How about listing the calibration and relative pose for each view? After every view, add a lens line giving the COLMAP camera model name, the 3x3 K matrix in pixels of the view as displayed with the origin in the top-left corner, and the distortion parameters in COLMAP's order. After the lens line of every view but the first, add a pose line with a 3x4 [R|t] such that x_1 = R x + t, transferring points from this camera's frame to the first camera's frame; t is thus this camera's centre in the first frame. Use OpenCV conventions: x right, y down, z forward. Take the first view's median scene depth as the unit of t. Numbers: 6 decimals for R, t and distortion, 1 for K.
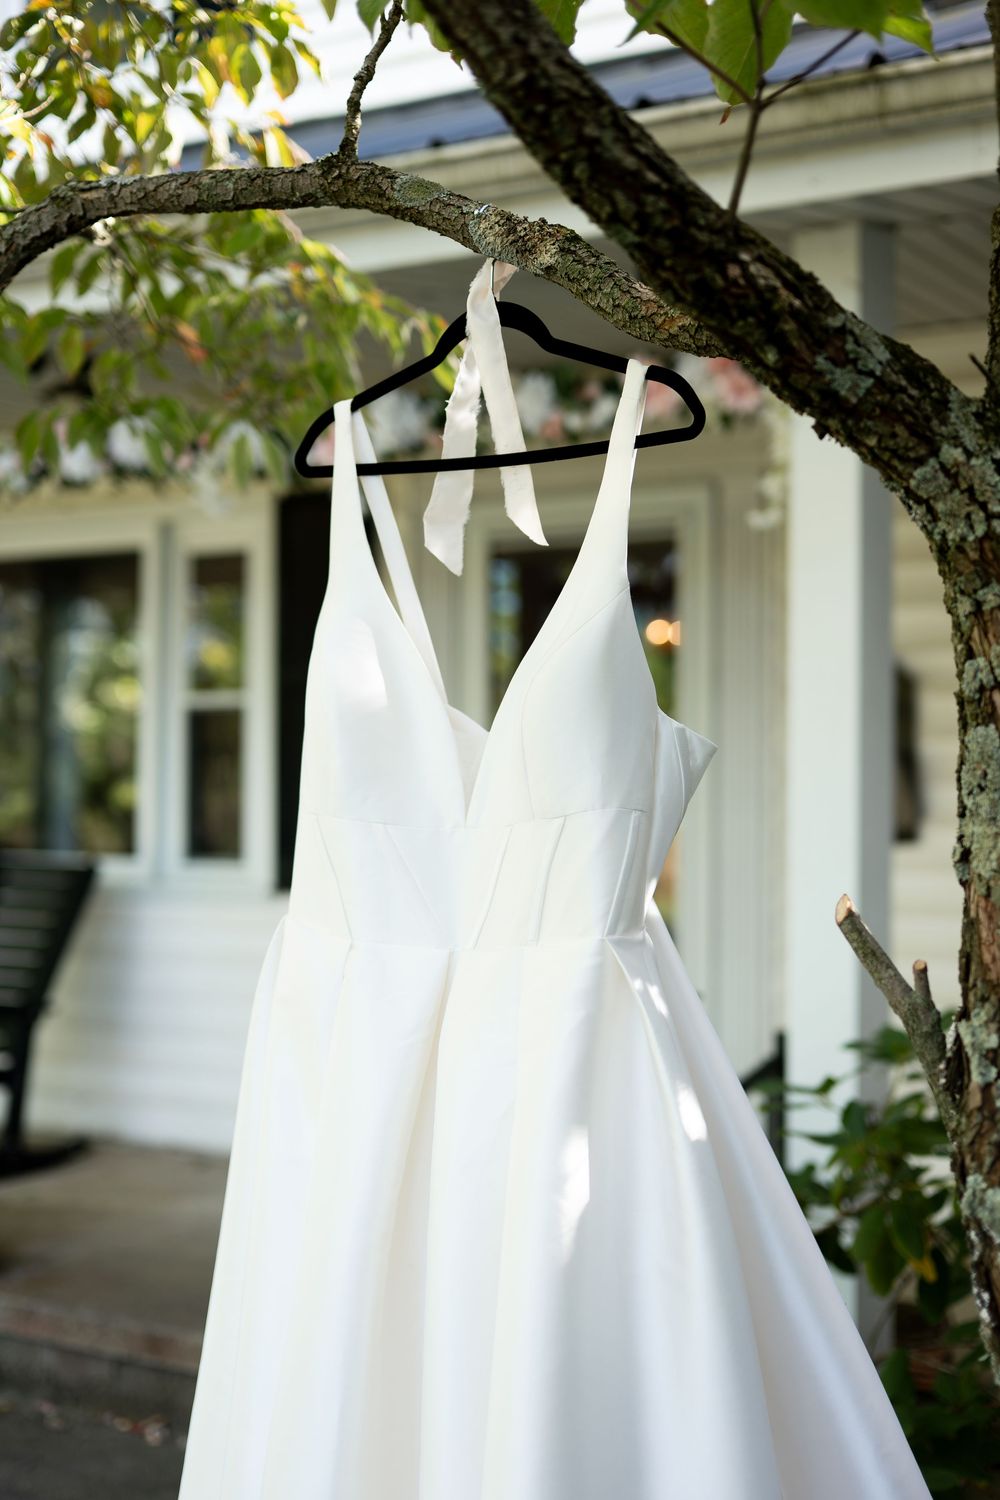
lens RADIAL K [[2090.5, 0, 499.1], [0, 2090.5, 737.8], [0, 0, 1]] dist [0.000919, 0.000000]
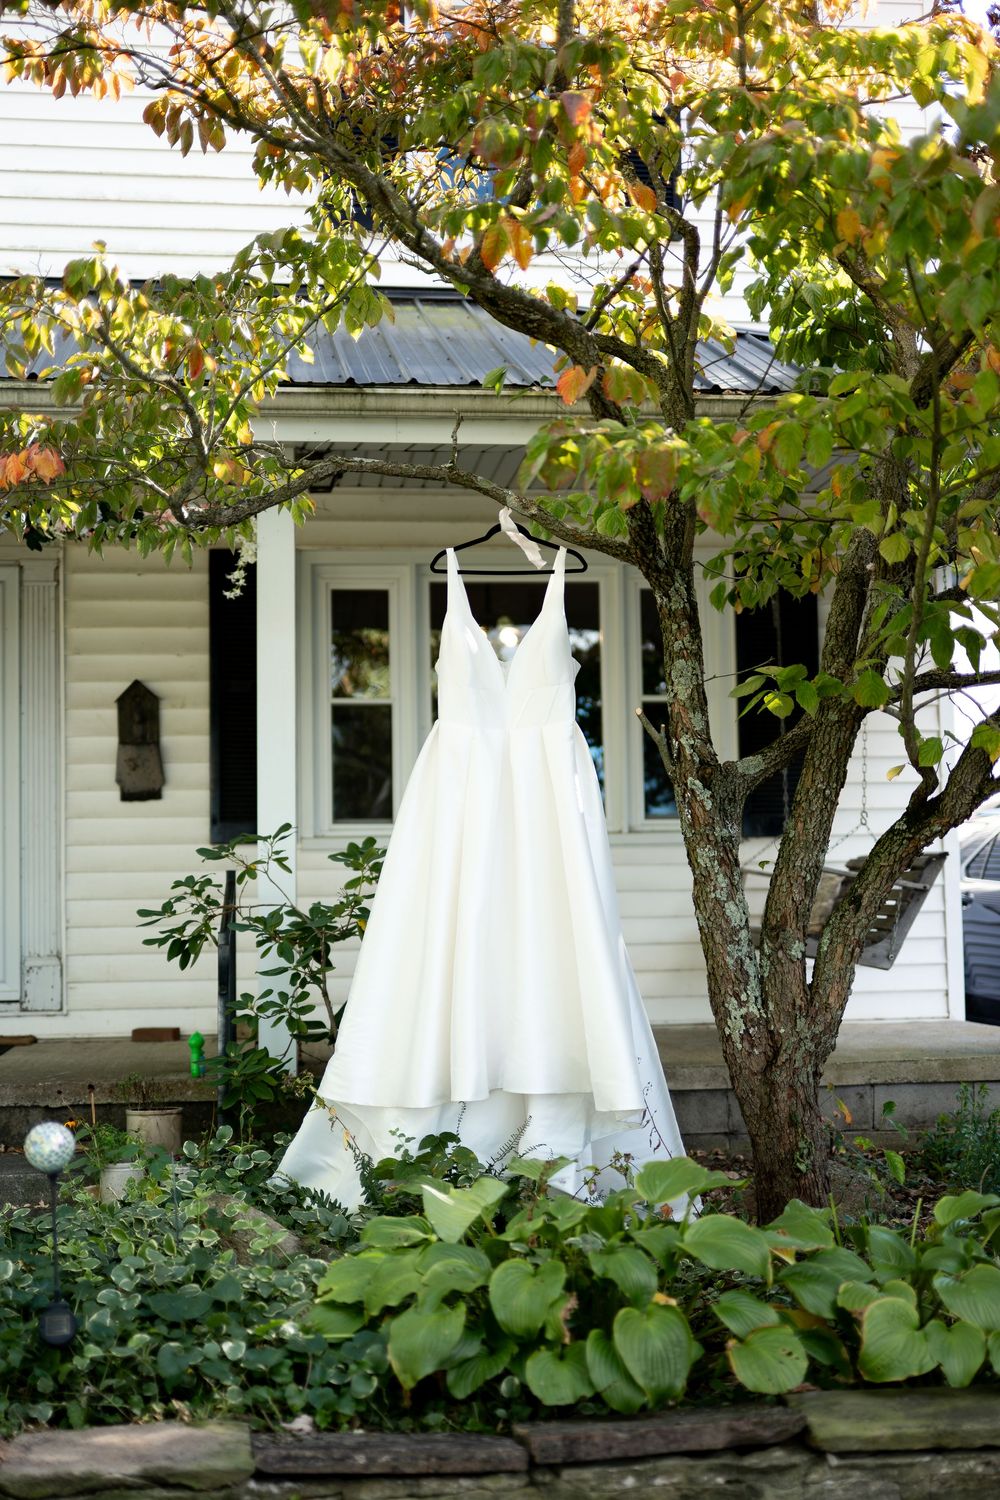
lens RADIAL K [[2090.5, 0, 499.6], [0, 2090.5, 756.5], [0, 0, 1]] dist [0.000919, 0.000000]
pose [[0.780170, 0.025956, 0.625029, -1.973238], [-0.001105, 0.999194, -0.040114, 0.267196], [-0.625567, 0.030605, 0.779570, -1.417095]]
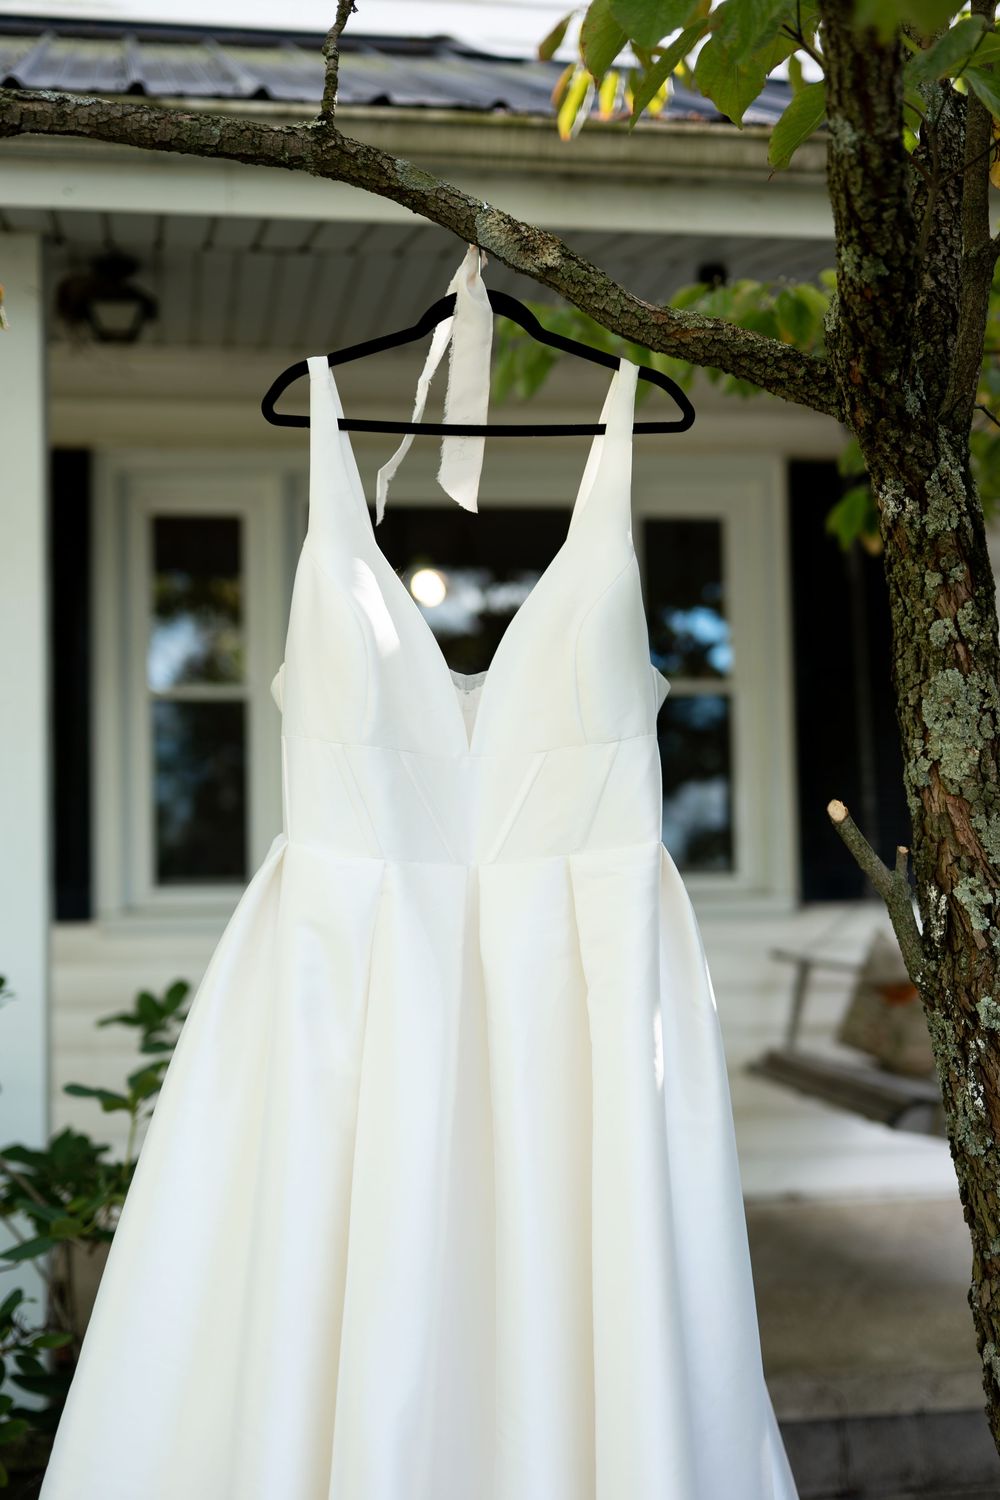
lens RADIAL K [[2090.5, 0, 506.1], [0, 2090.5, 752.8], [0, 0, 1]] dist [0.000919, 0.000000]
pose [[0.747704, 0.010434, 0.663951, -0.749522], [0.000173, 0.999873, -0.015908, 0.059555], [-0.664033, 0.012009, 0.747607, 0.157544]]
